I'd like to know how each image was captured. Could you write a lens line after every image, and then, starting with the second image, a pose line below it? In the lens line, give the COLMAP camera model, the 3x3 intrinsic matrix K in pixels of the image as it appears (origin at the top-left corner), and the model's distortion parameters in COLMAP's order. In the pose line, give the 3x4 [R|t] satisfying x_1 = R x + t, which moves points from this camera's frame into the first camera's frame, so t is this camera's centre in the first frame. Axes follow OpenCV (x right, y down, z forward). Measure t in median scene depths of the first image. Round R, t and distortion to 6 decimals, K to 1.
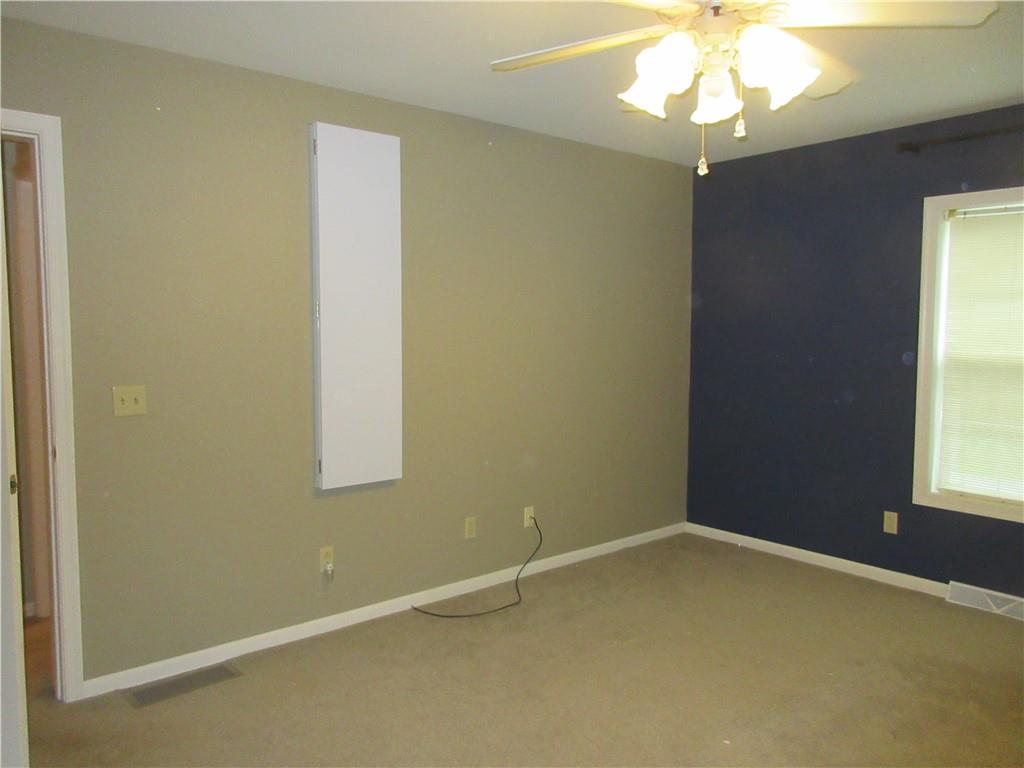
lens RADIAL K [[762.3, 0, 512.0], [0, 762.3, 384.0], [0, 0, 1]] dist [0.011807, 0.004739]
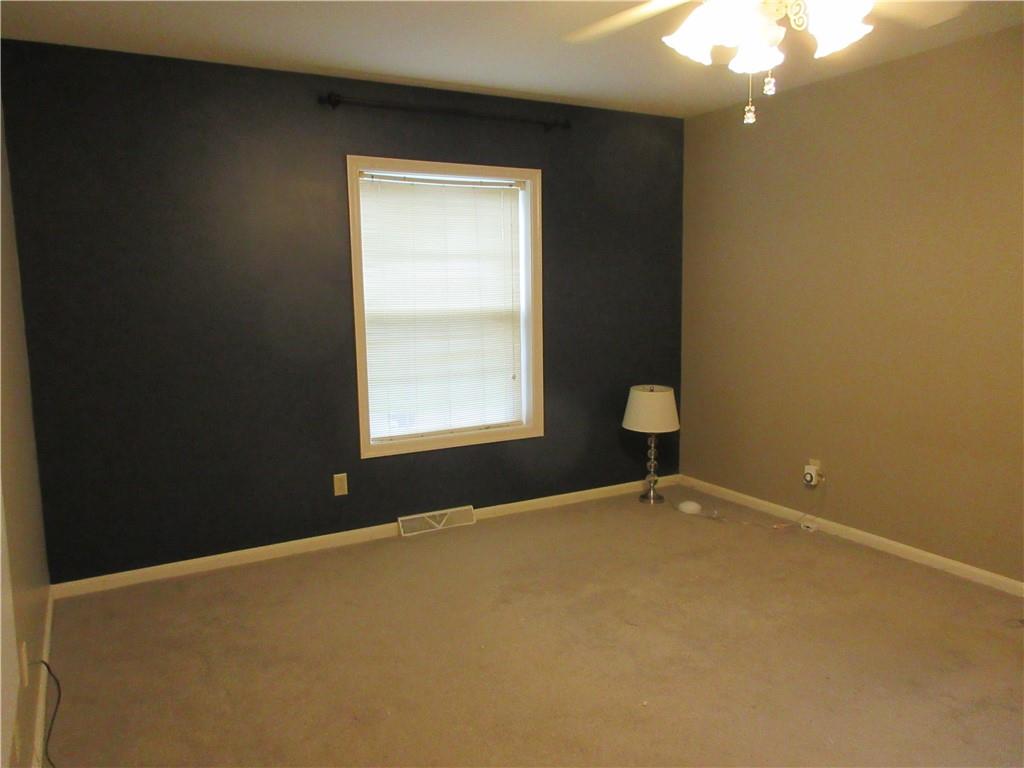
lens RADIAL K [[762.3, 0, 512.0], [0, 762.3, 384.0], [0, 0, 1]] dist [0.011807, 0.004739]
pose [[0.167052, -0.134988, 0.976664, -0.439153], [0.087143, 0.988728, 0.121750, -0.050715], [-0.982090, 0.064771, 0.176932, 0.636512]]
